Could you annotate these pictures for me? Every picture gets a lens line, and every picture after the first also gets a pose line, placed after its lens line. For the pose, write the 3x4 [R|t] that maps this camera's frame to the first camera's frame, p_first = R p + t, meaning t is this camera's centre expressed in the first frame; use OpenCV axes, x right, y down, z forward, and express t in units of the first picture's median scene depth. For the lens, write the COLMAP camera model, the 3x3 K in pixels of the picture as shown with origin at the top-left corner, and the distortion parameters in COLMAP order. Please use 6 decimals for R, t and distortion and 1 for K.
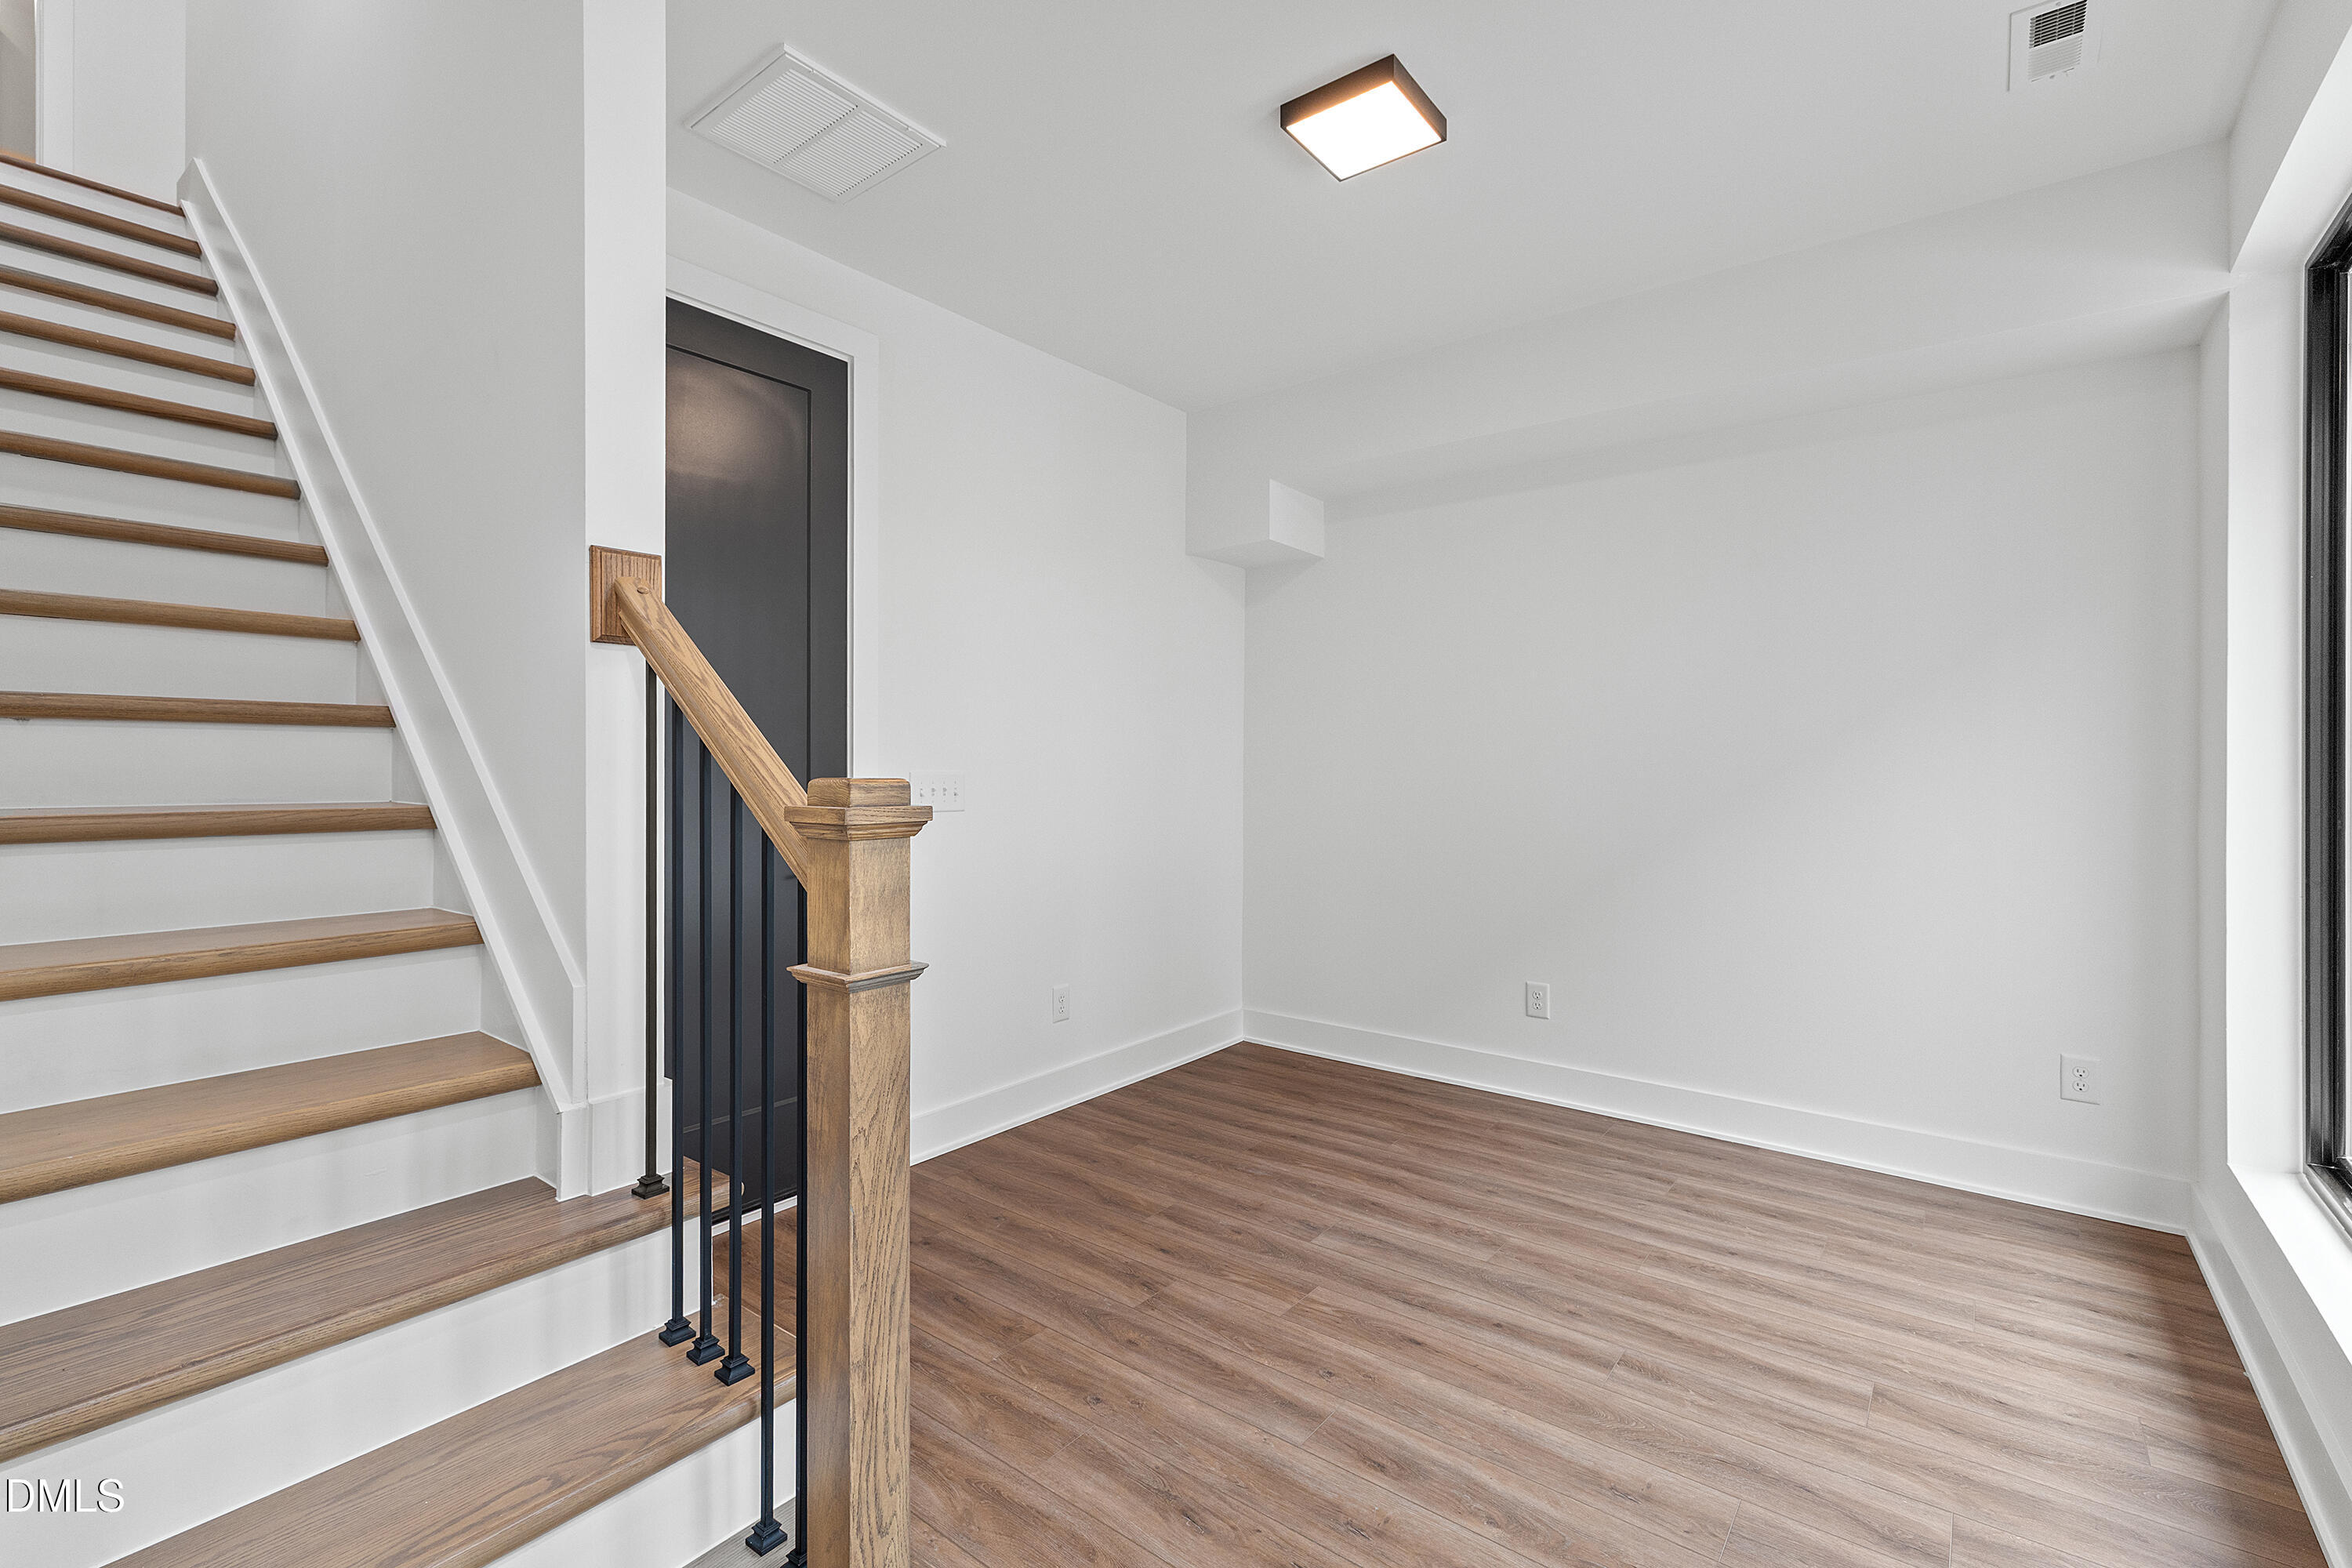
lens RADIAL K [[1024.1, 0, 1163.7], [0, 1024.1, 772.7], [0, 0, 1]] dist [-0.000317, 0.000422]
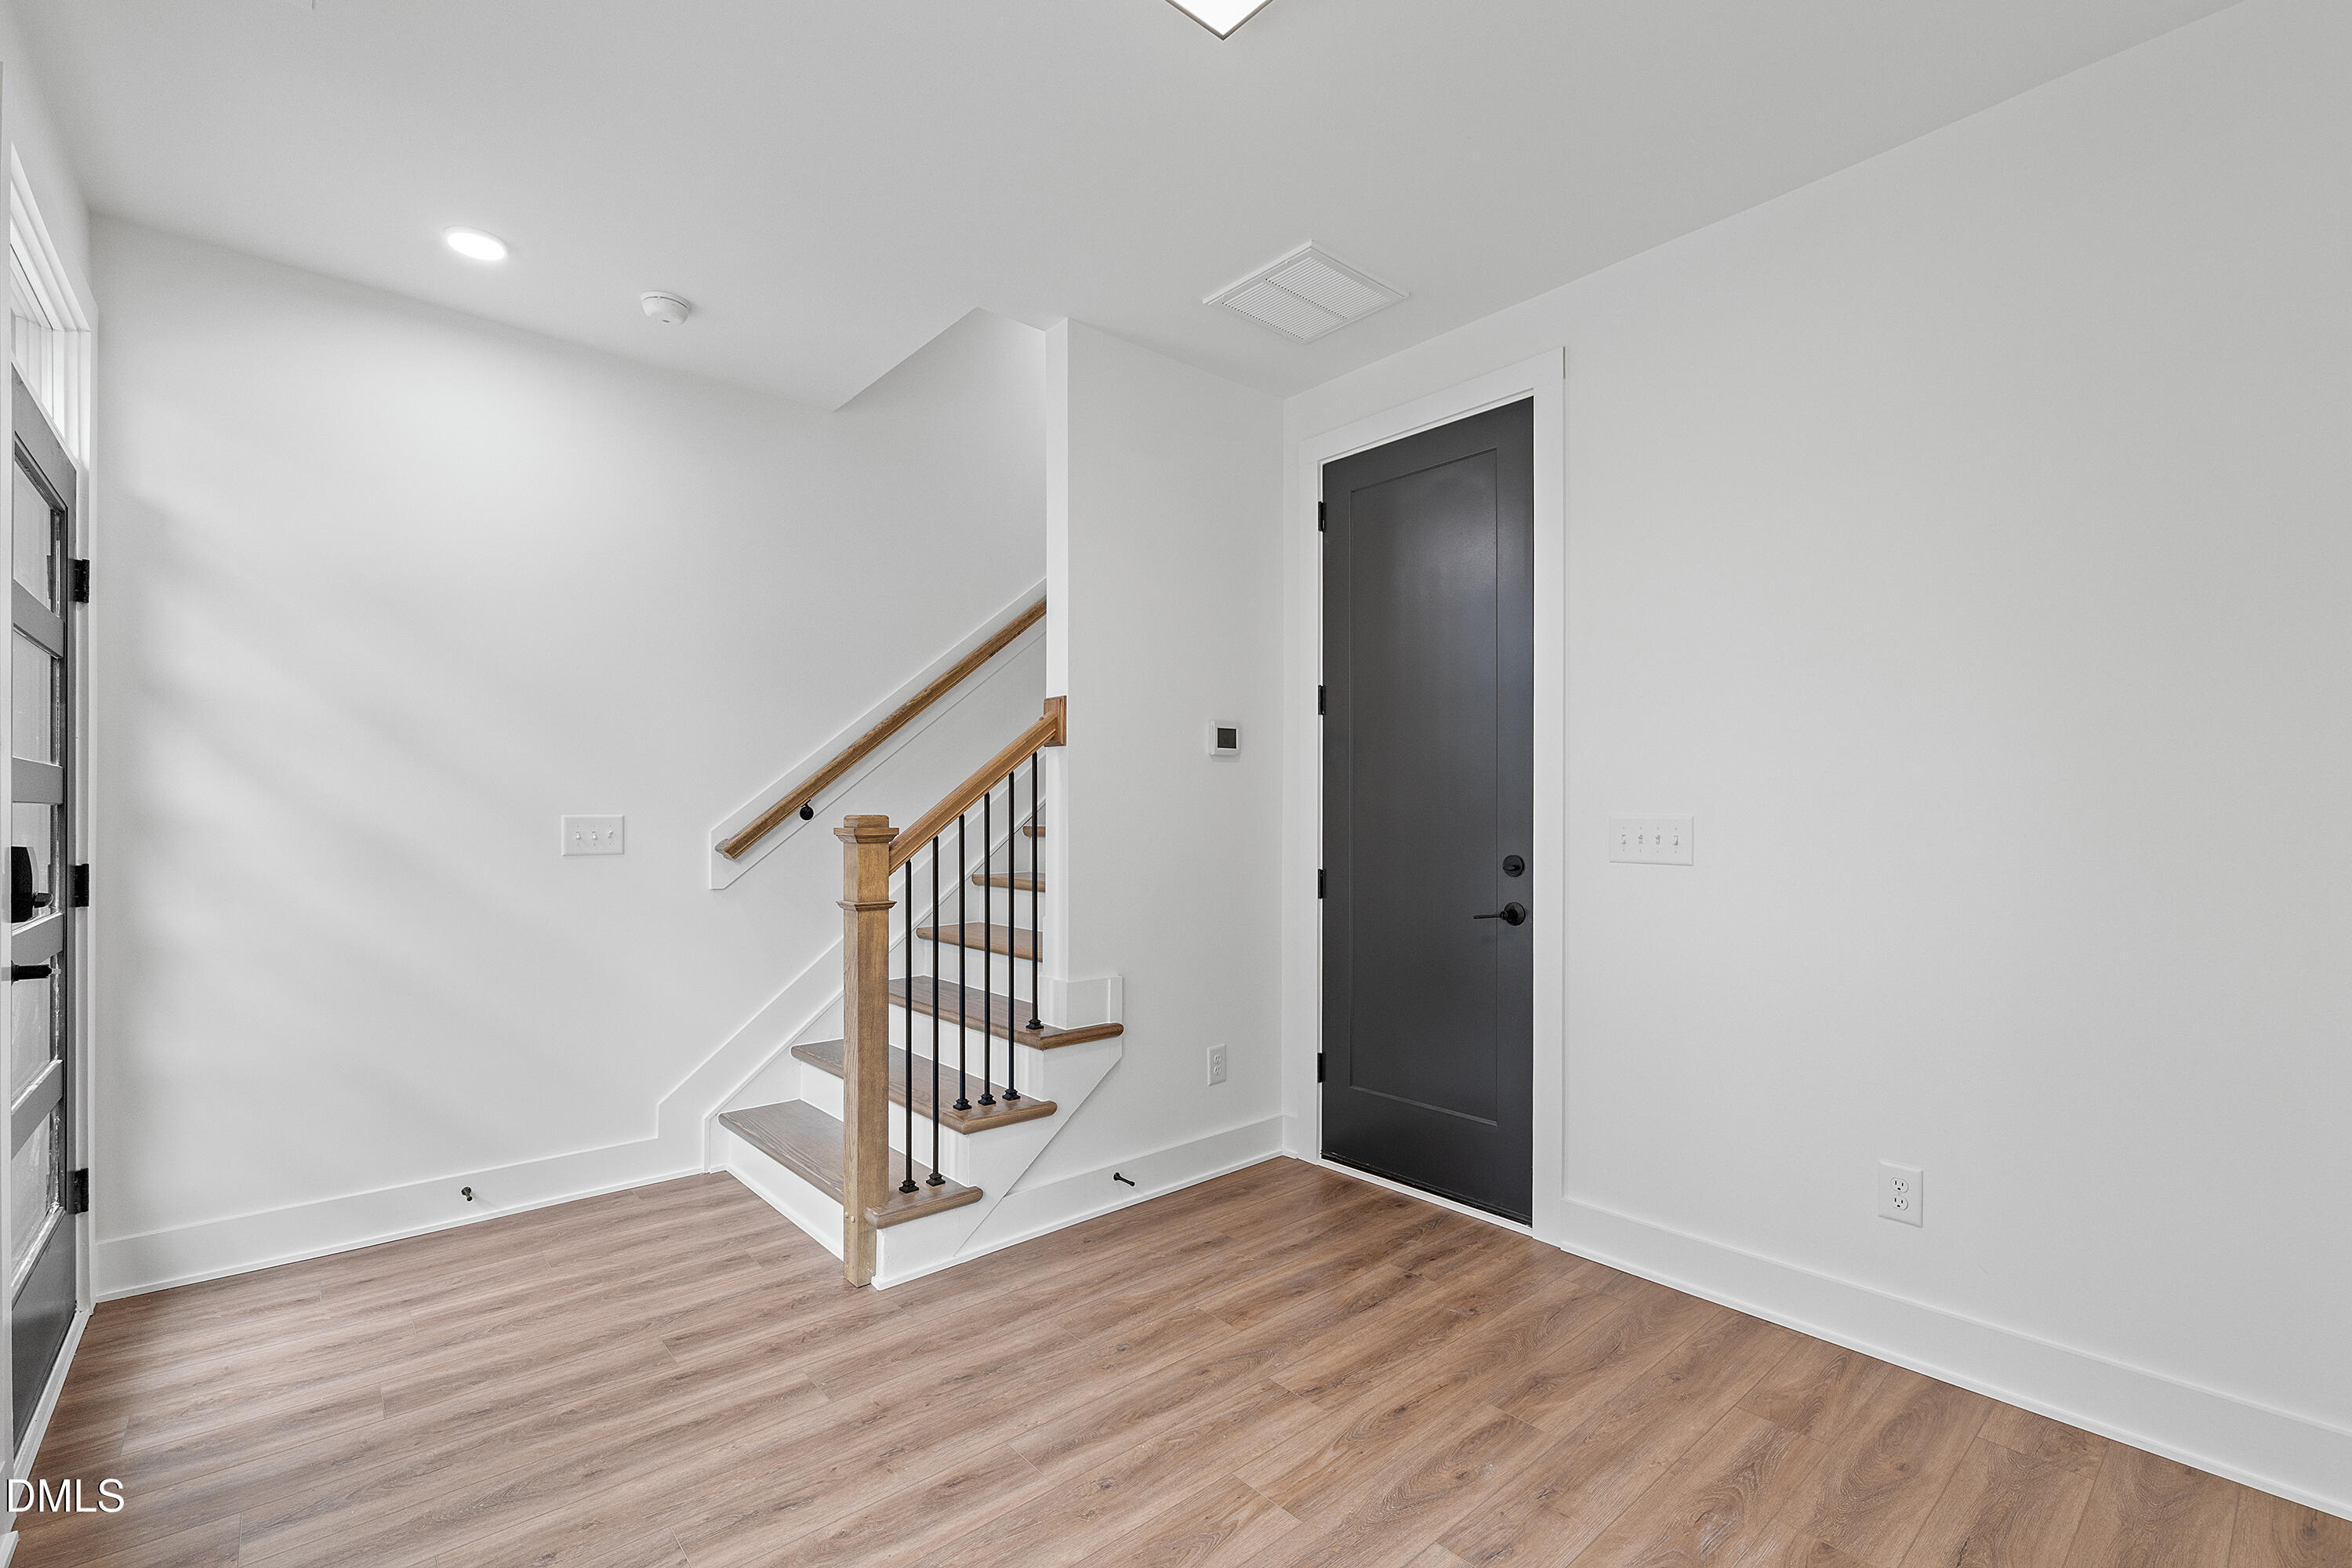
lens RADIAL K [[1024.1, 0, 1180.5], [0, 1024.1, 791.2], [0, 0, 1]] dist [-0.000317, 0.000422]
pose [[-0.178749, -0.022756, -0.983631, 0.896080], [-0.005399, 0.999740, -0.022147, 0.004506], [0.983880, 0.001352, -0.178826, 1.055989]]
